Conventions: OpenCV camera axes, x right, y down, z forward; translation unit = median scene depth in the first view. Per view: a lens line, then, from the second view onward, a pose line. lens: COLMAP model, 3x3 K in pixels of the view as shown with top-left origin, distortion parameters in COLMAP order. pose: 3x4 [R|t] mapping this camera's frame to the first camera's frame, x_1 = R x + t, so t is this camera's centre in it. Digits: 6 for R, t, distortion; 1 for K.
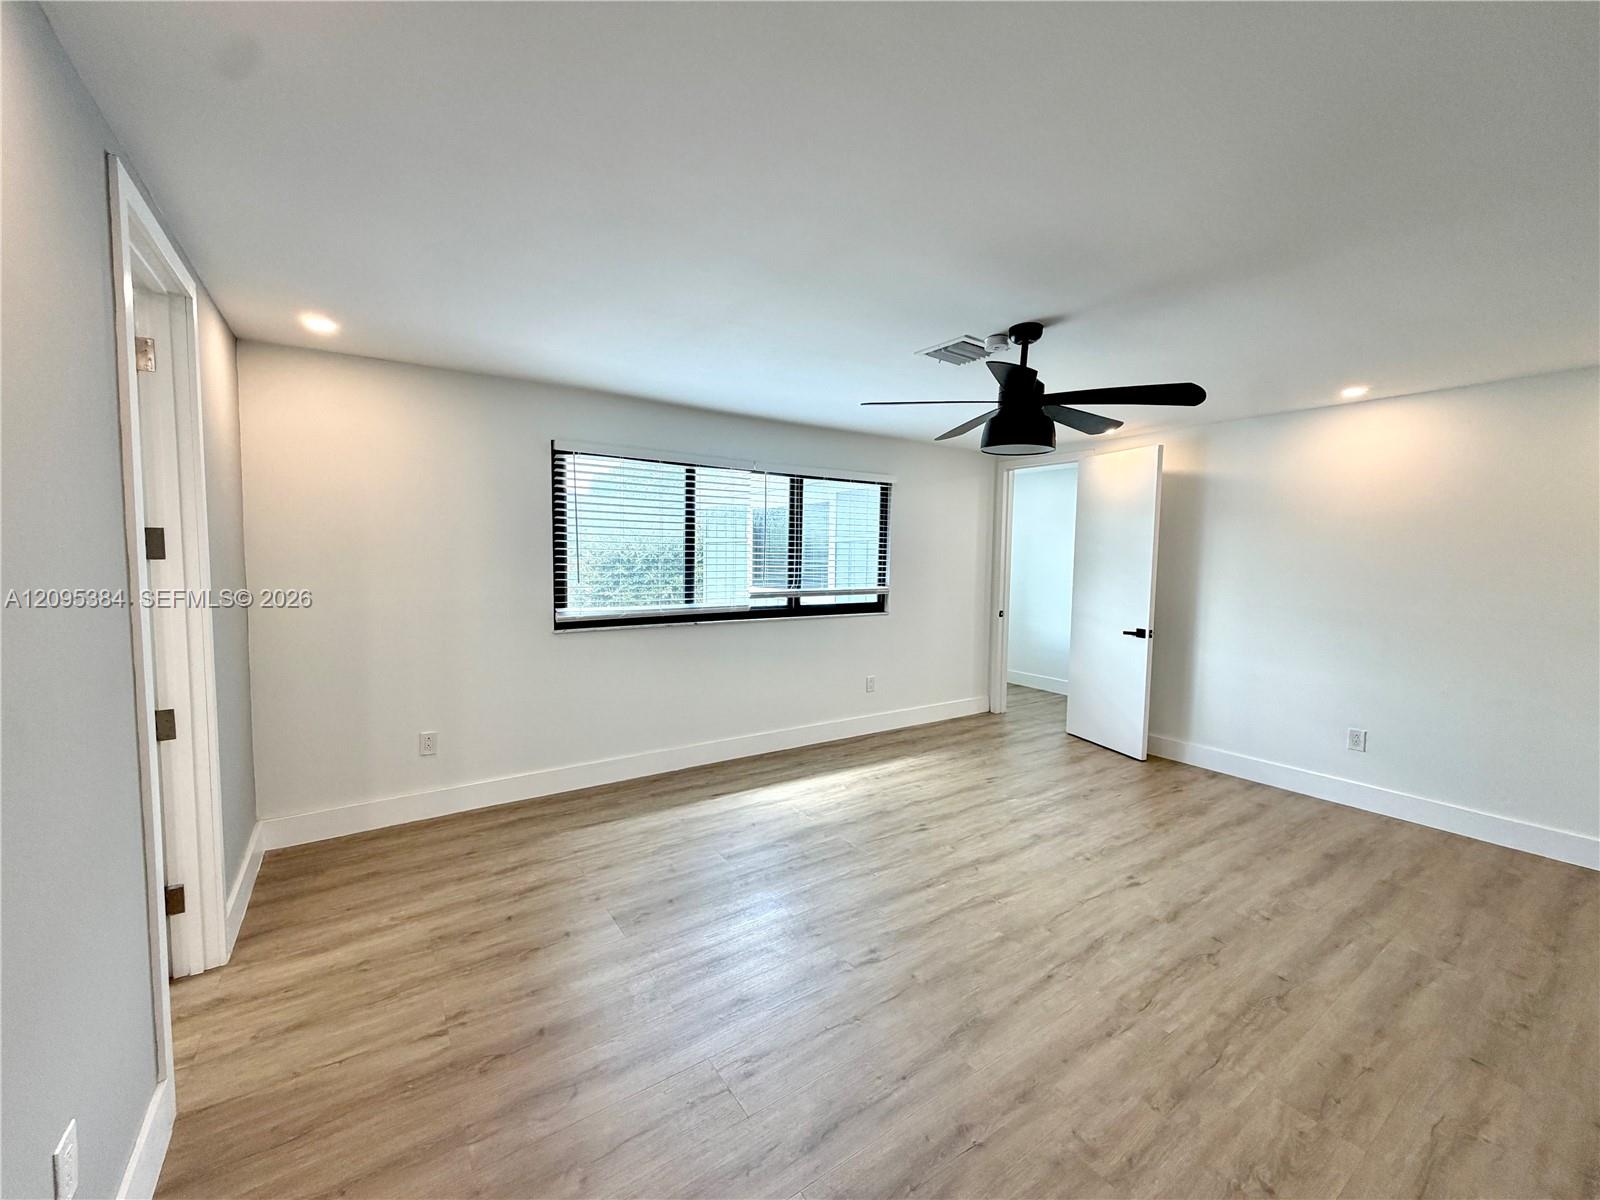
lens RADIAL K [[636.9, 0, 800.0], [0, 636.9, 600.0], [0, 0, 1]] dist [0.000468, 0.000365]
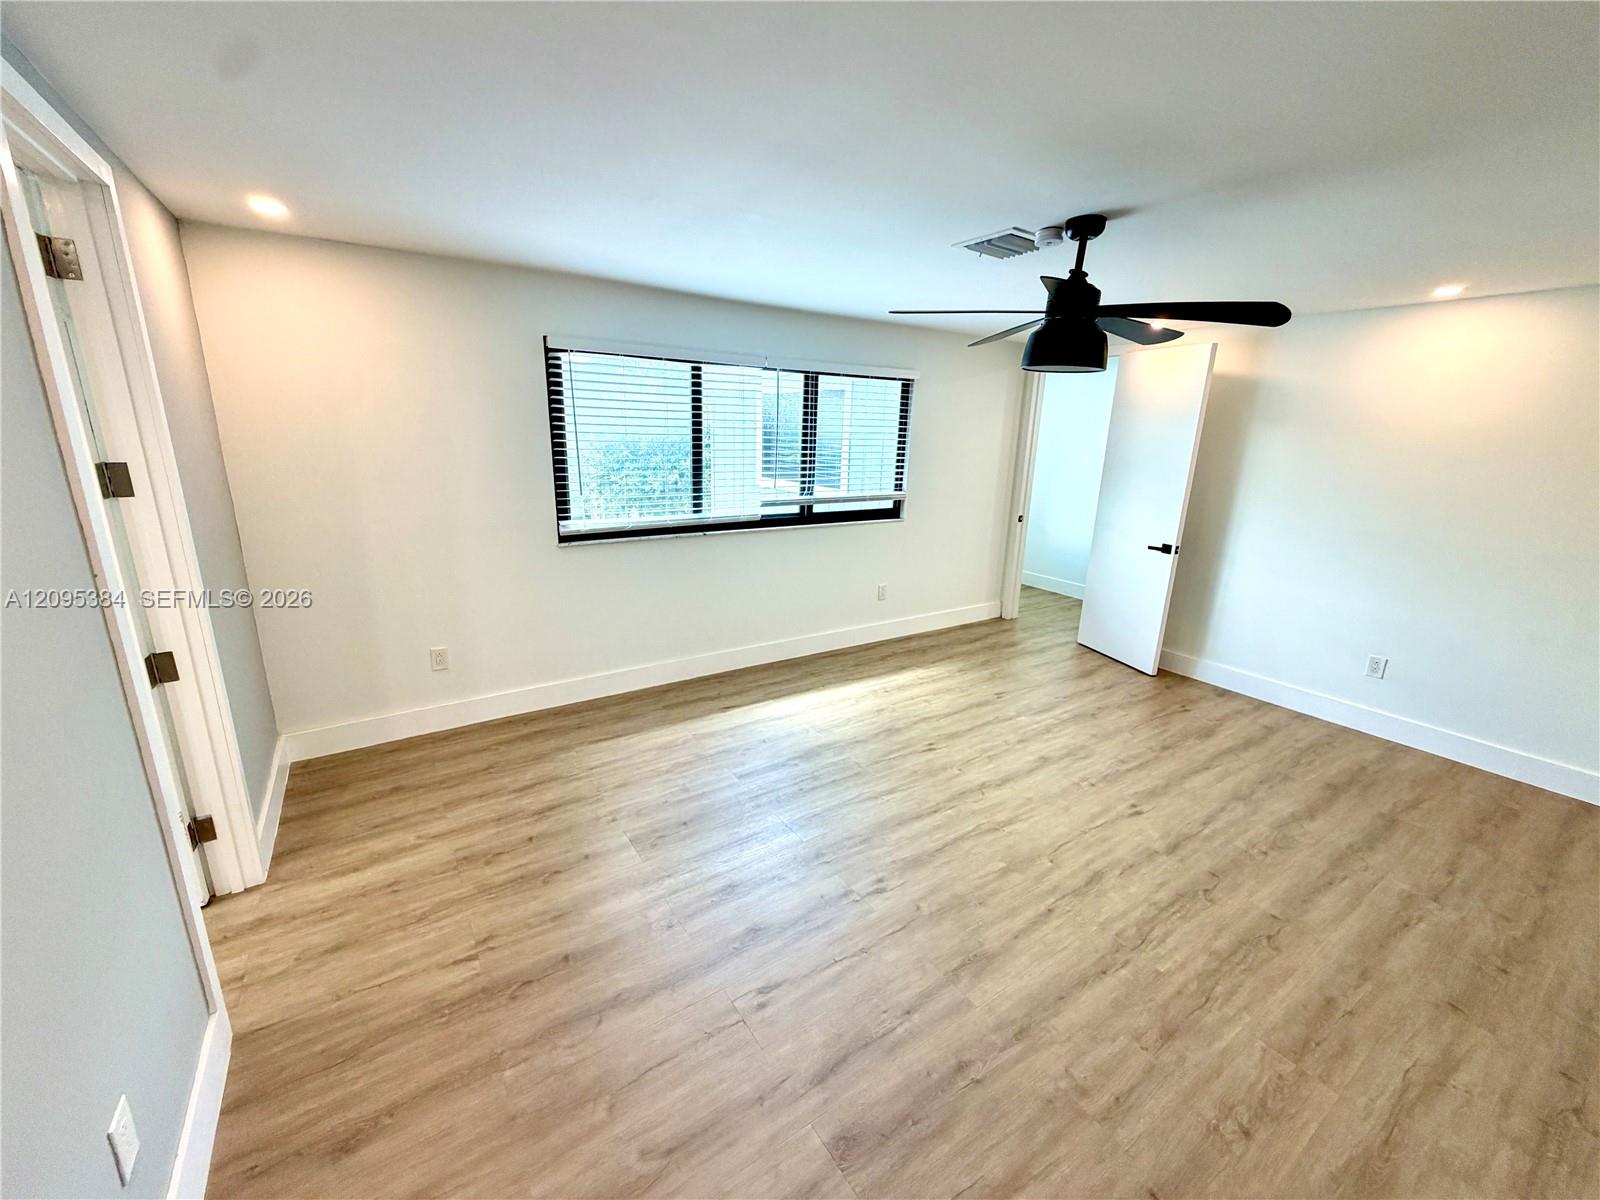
lens RADIAL K [[636.9, 0, 800.0], [0, 636.9, 600.0], [0, 0, 1]] dist [0.000468, 0.000365]
pose [[0.999791, 0.017222, -0.010983, -0.011249], [-0.014809, 0.981493, 0.190926, -0.082613], [0.014068, -0.190724, 0.981543, 0.057980]]
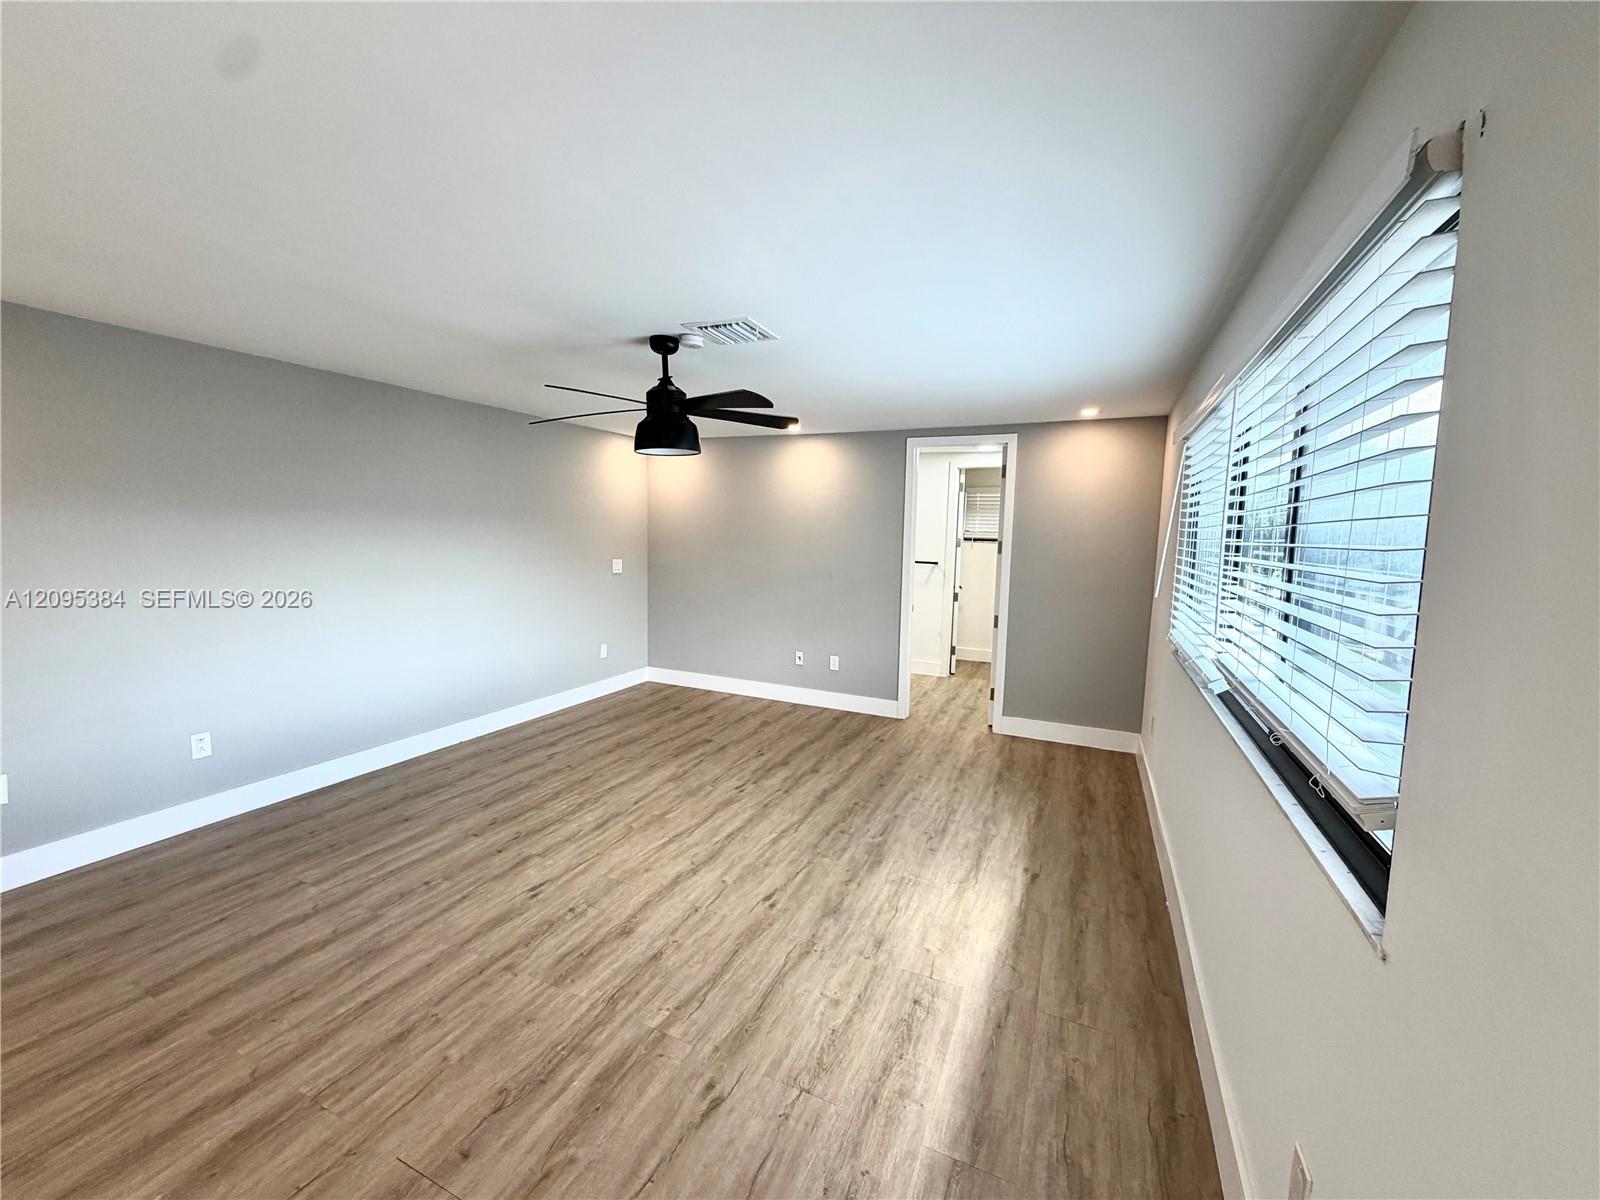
lens RADIAL K [[636.9, 0, 800.0], [0, 636.9, 600.0], [0, 0, 1]] dist [0.000468, 0.000365]
pose [[-0.855701, 0.023145, -0.516952, 0.719835], [-0.071724, 0.984052, 0.162781, -0.180609], [0.512475, 0.176370, -0.840394, 2.079074]]
